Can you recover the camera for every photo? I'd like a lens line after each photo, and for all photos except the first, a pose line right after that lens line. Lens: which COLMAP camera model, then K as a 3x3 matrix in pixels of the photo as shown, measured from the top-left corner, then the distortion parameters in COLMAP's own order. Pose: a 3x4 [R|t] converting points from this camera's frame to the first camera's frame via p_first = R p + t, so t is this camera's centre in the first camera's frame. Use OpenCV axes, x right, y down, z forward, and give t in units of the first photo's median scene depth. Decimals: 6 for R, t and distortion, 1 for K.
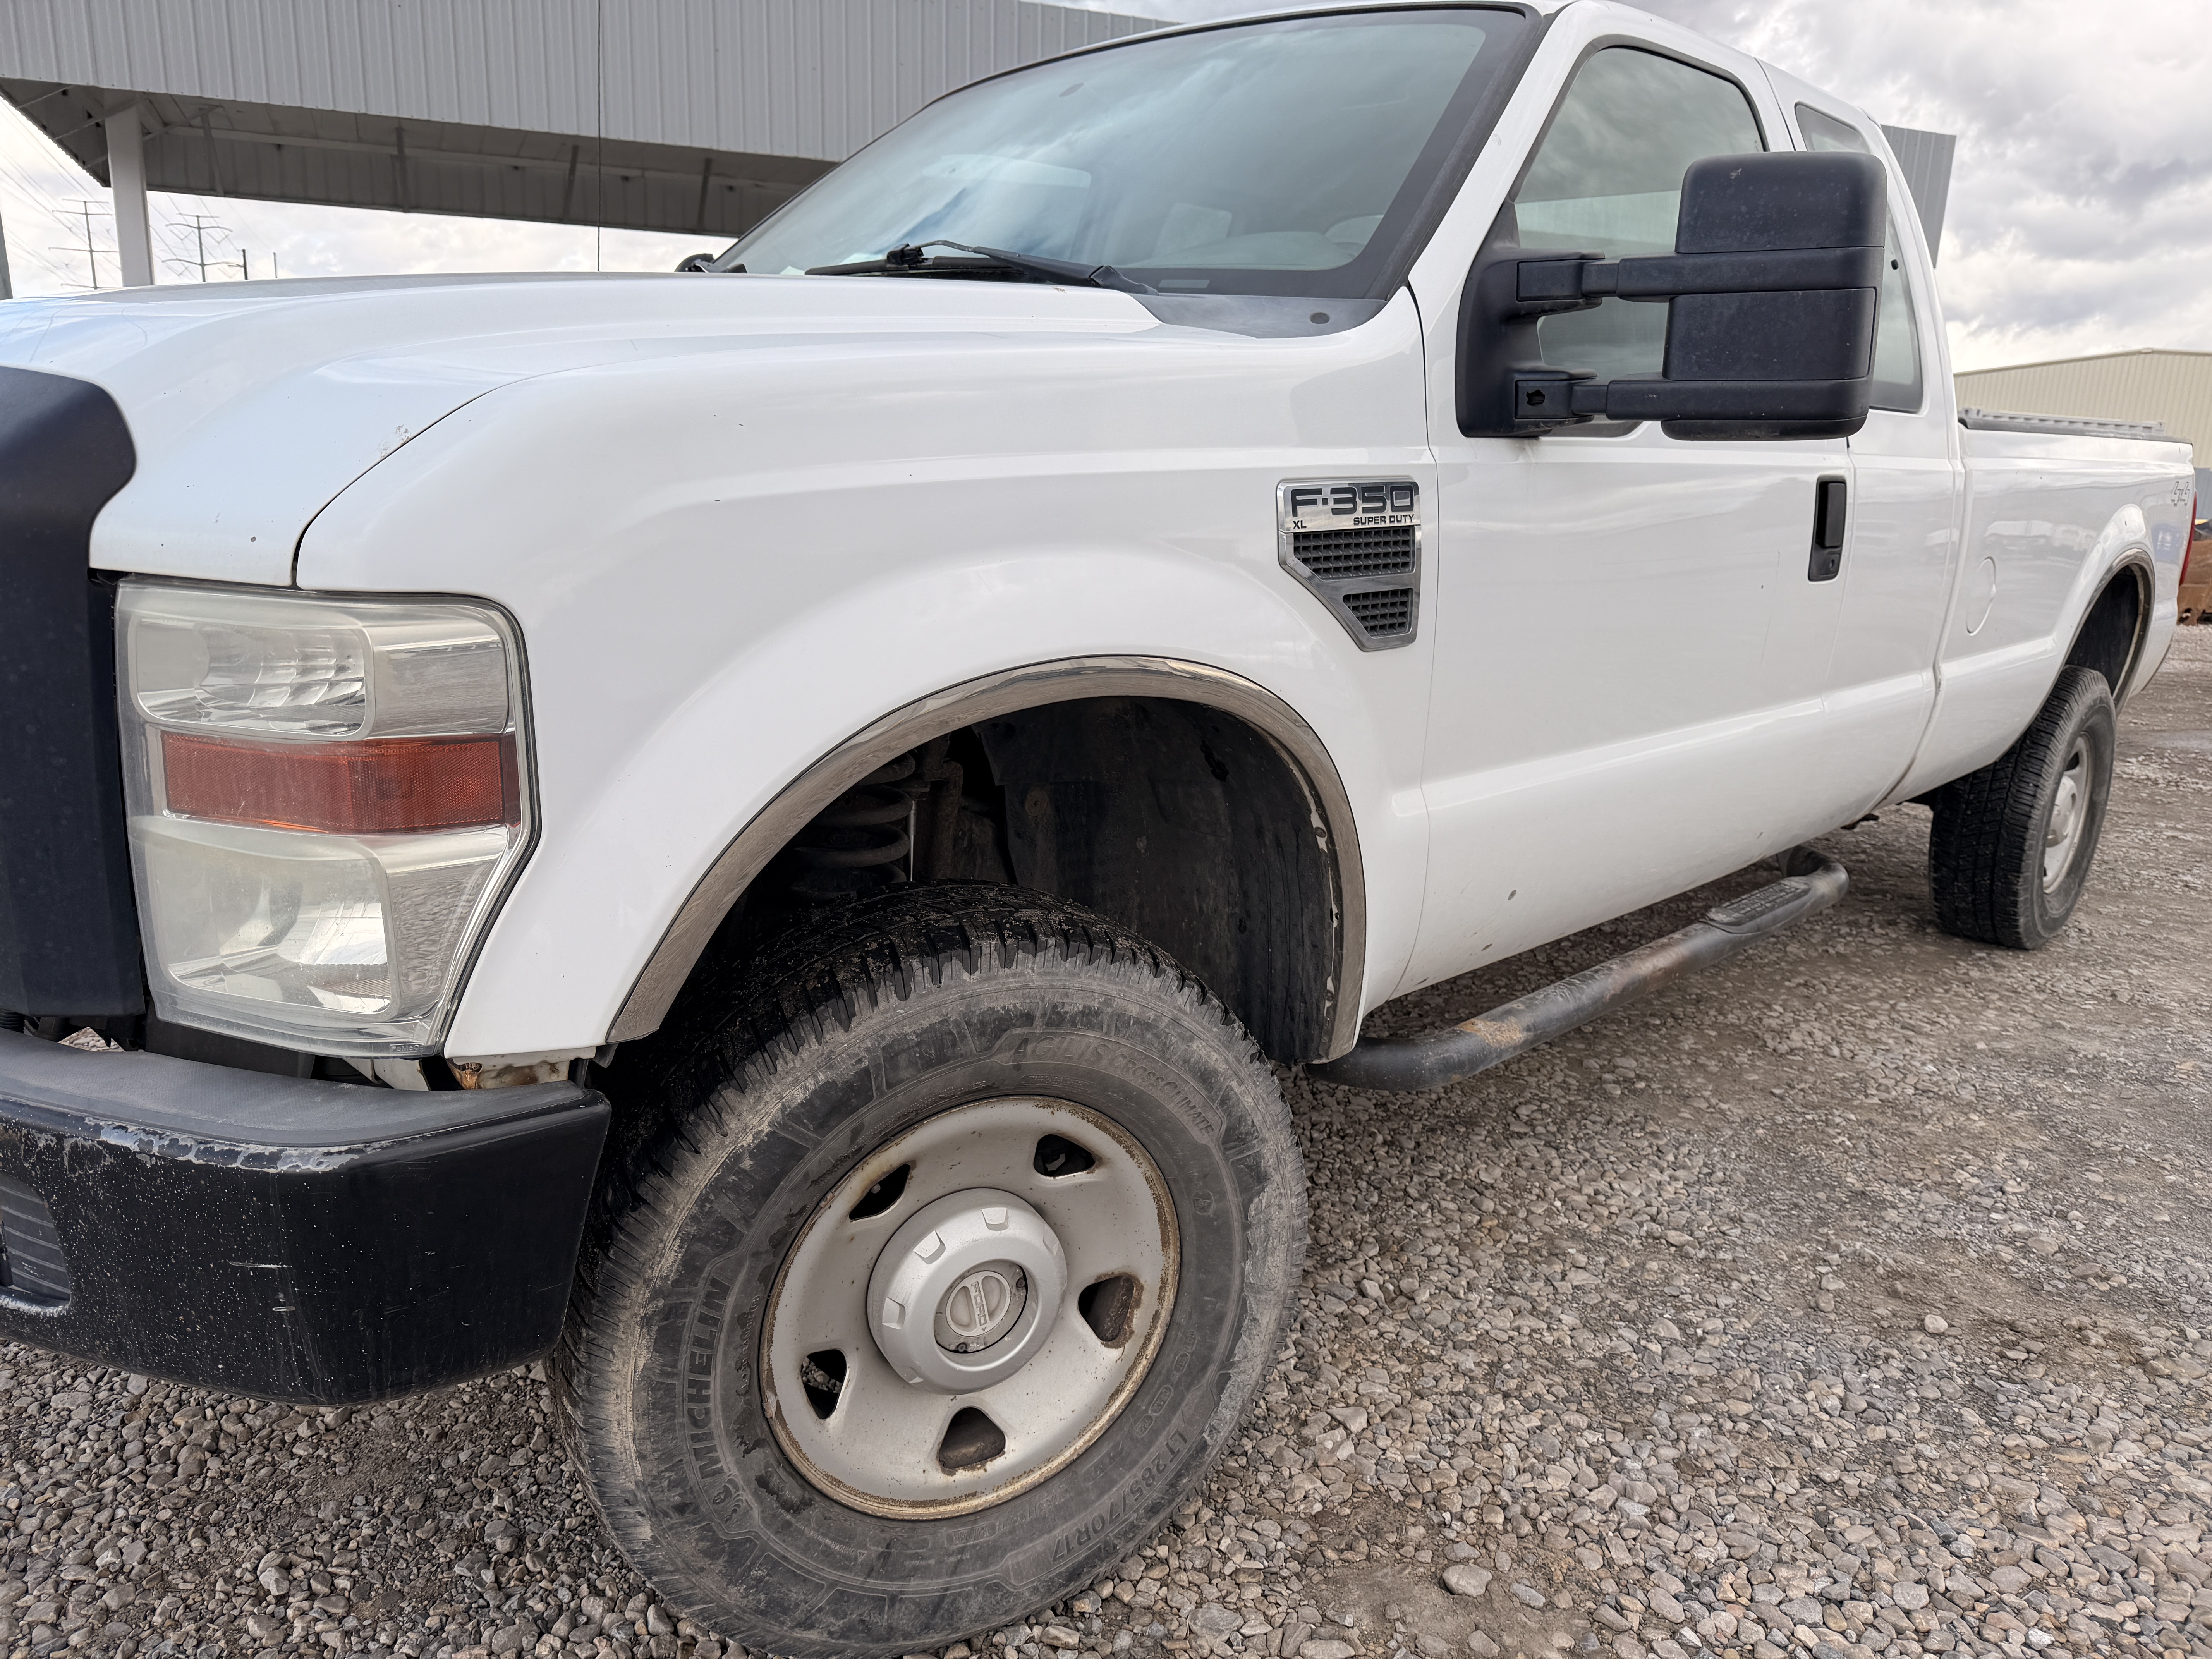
lens RADIAL K [[1584.6, 0, 1088.2], [0, 1584.6, 835.5], [0, 0, 1]] dist [-0.009584, 0.003525]
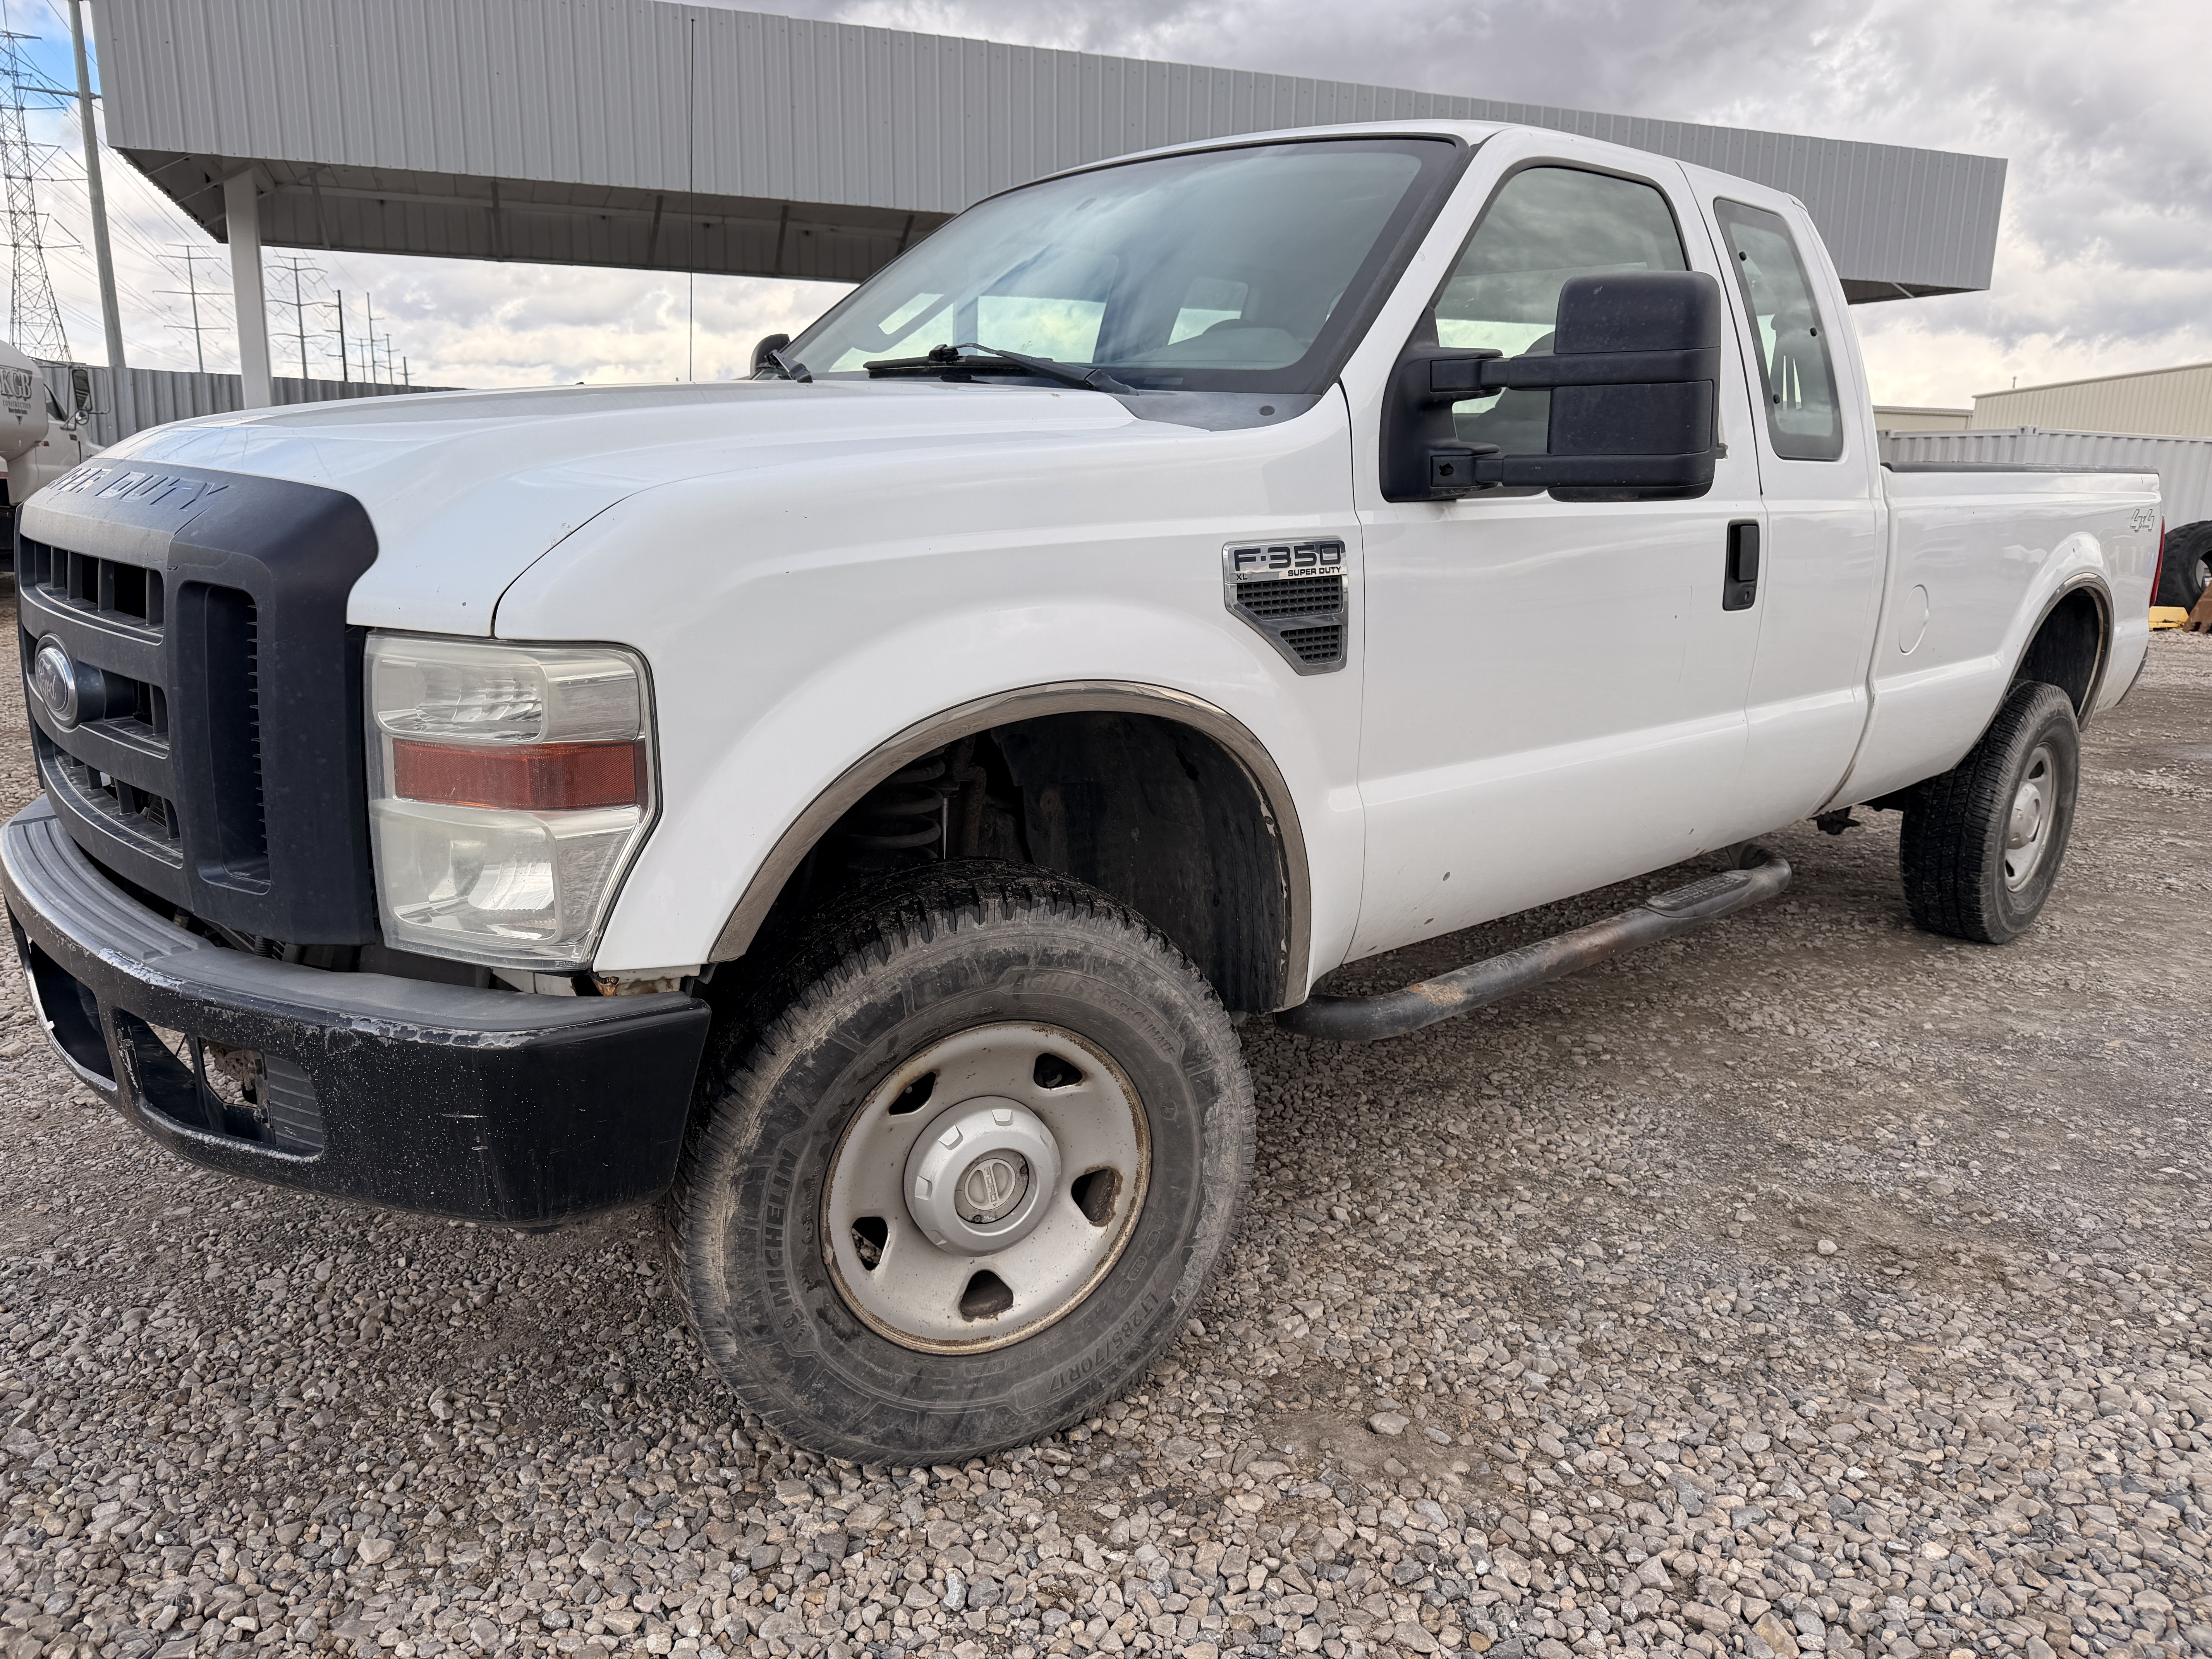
lens RADIAL K [[1577.0, 0, 1101.0], [0, 1577.0, 822.3], [0, 0, 1]] dist [0.006443, -0.011476]
pose [[0.999247, -0.003894, -0.038604, 0.062522], [0.003041, 0.999751, -0.022119, 0.026560], [0.038680, 0.021985, 0.999010, -0.245224]]
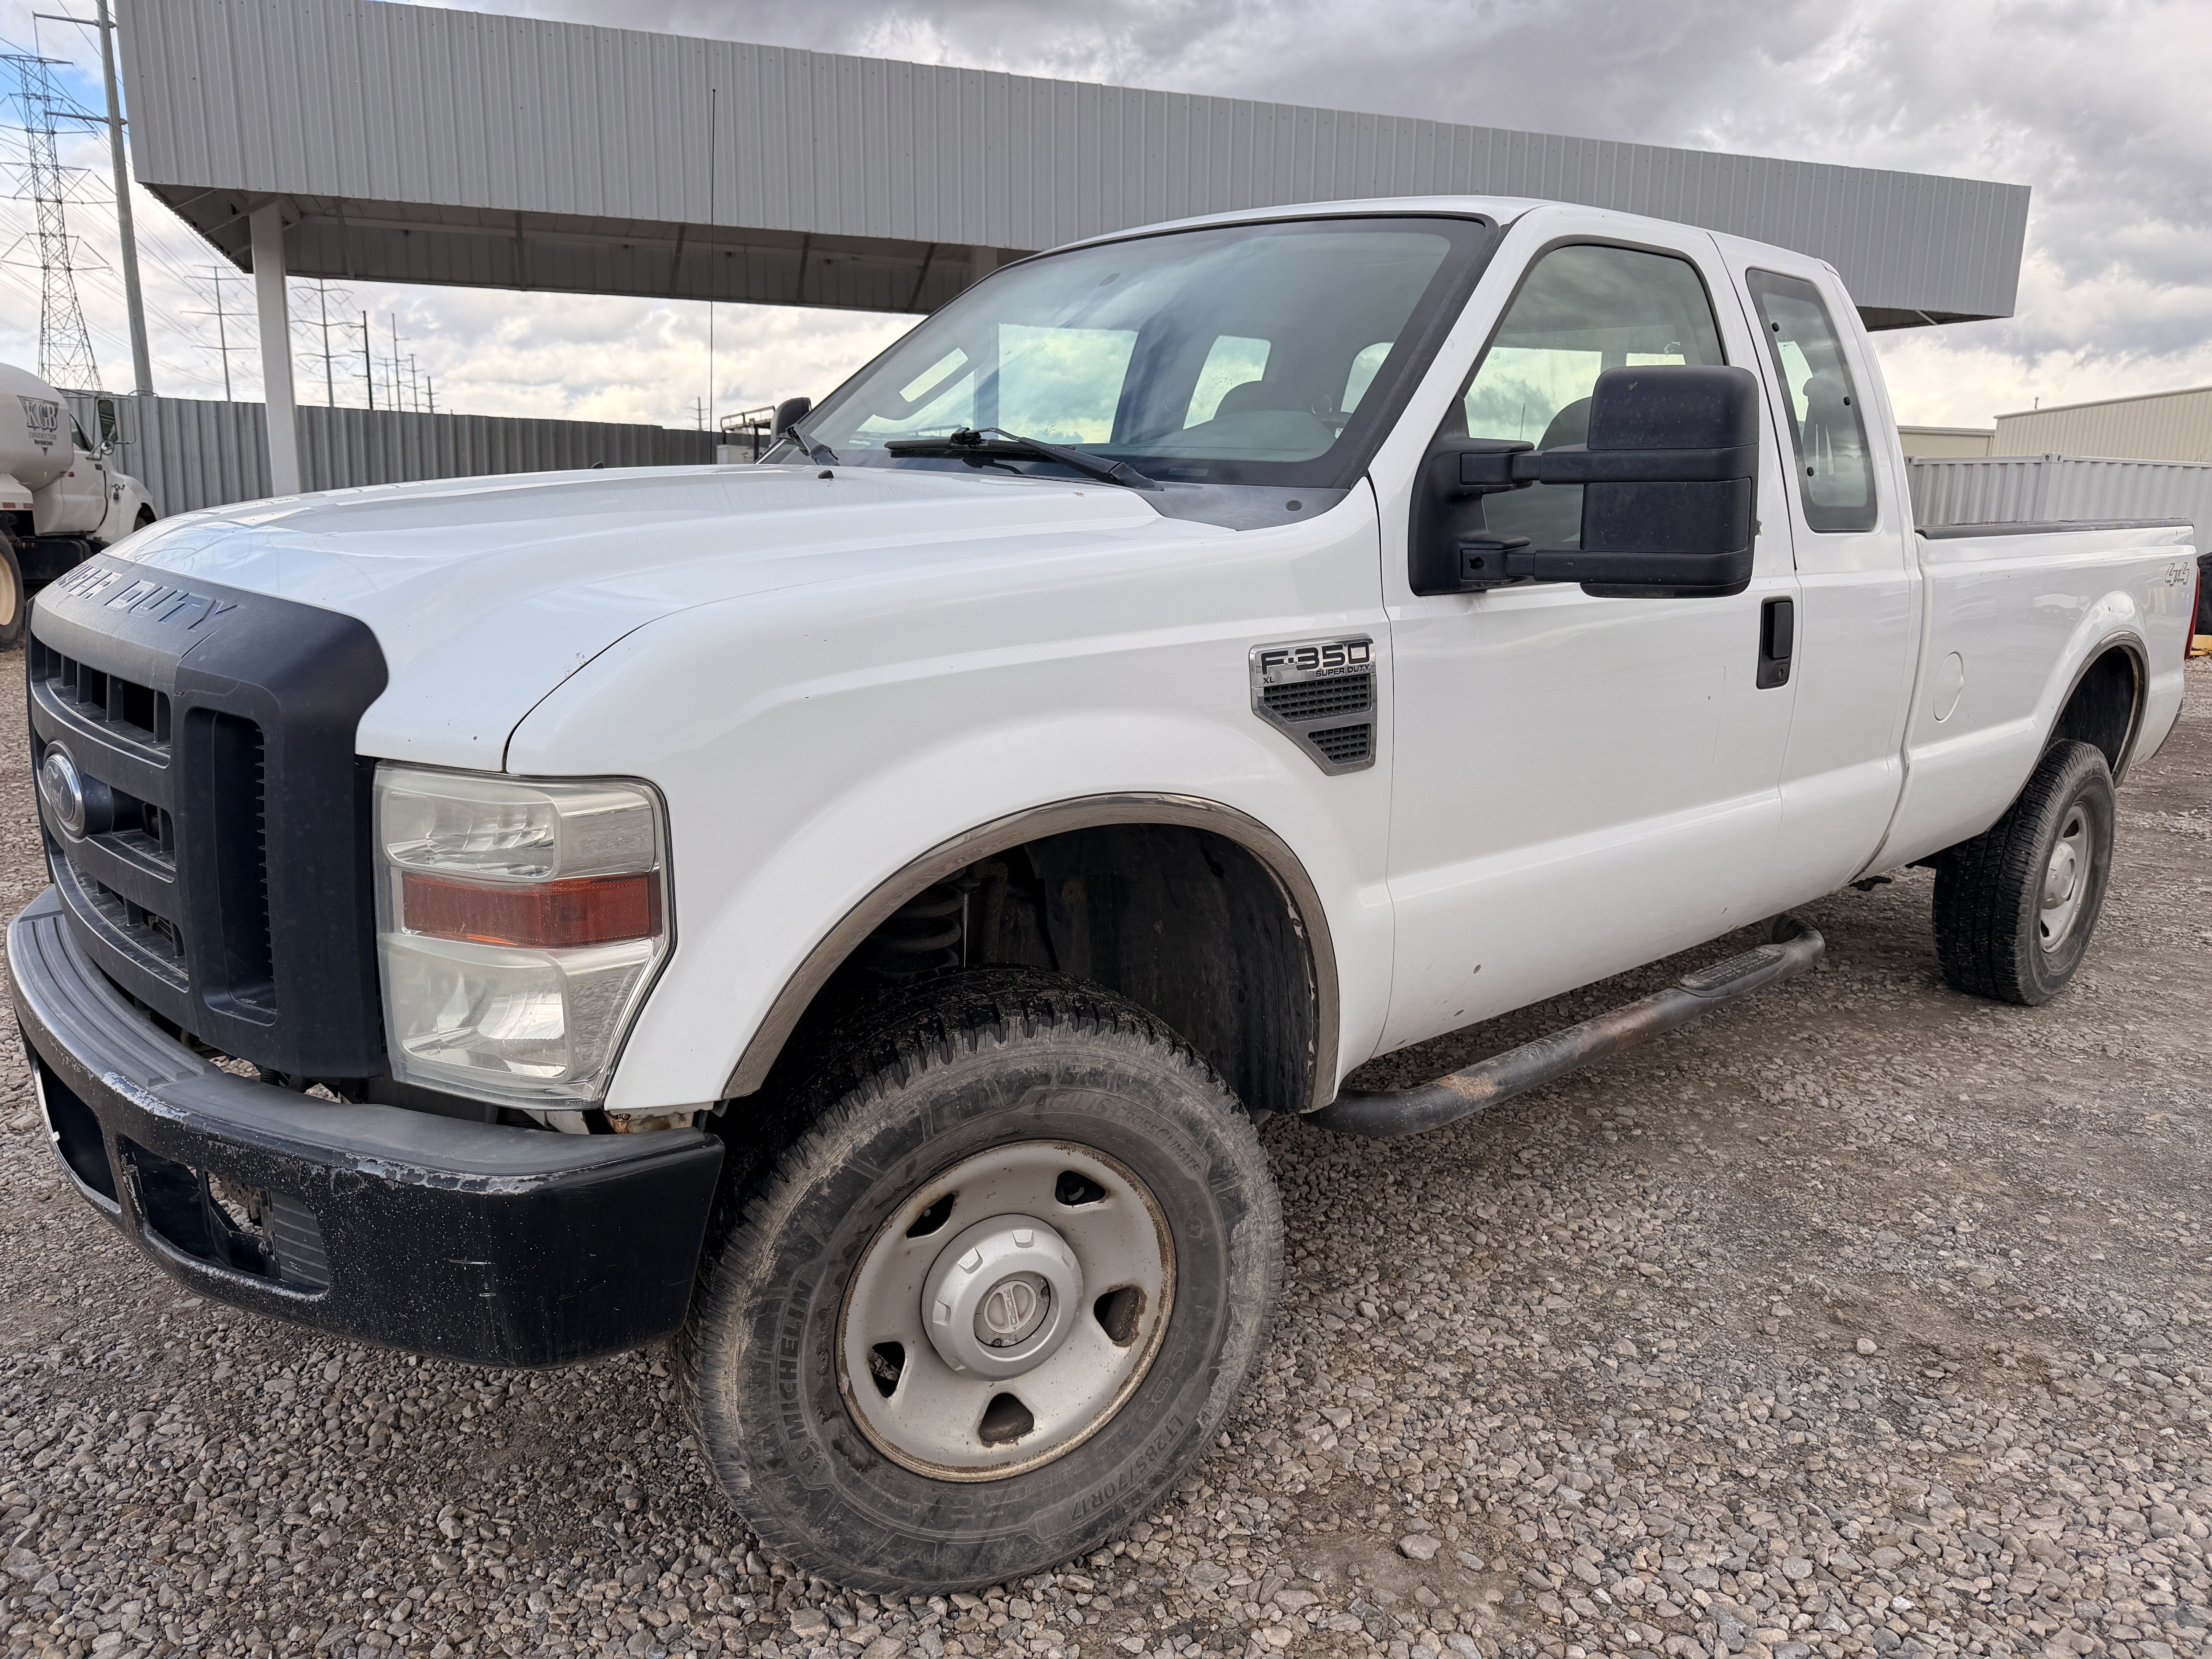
lens RADIAL K [[1581.6, 0, 1107.6], [0, 1581.6, 822.9], [0, 0, 1]] dist [-0.006518, 0.002522]
pose [[0.998905, -0.002856, -0.046687, 0.058316], [0.001324, 0.999461, -0.032803, -0.039887], [0.046755, 0.032706, 0.998371, -0.223145]]
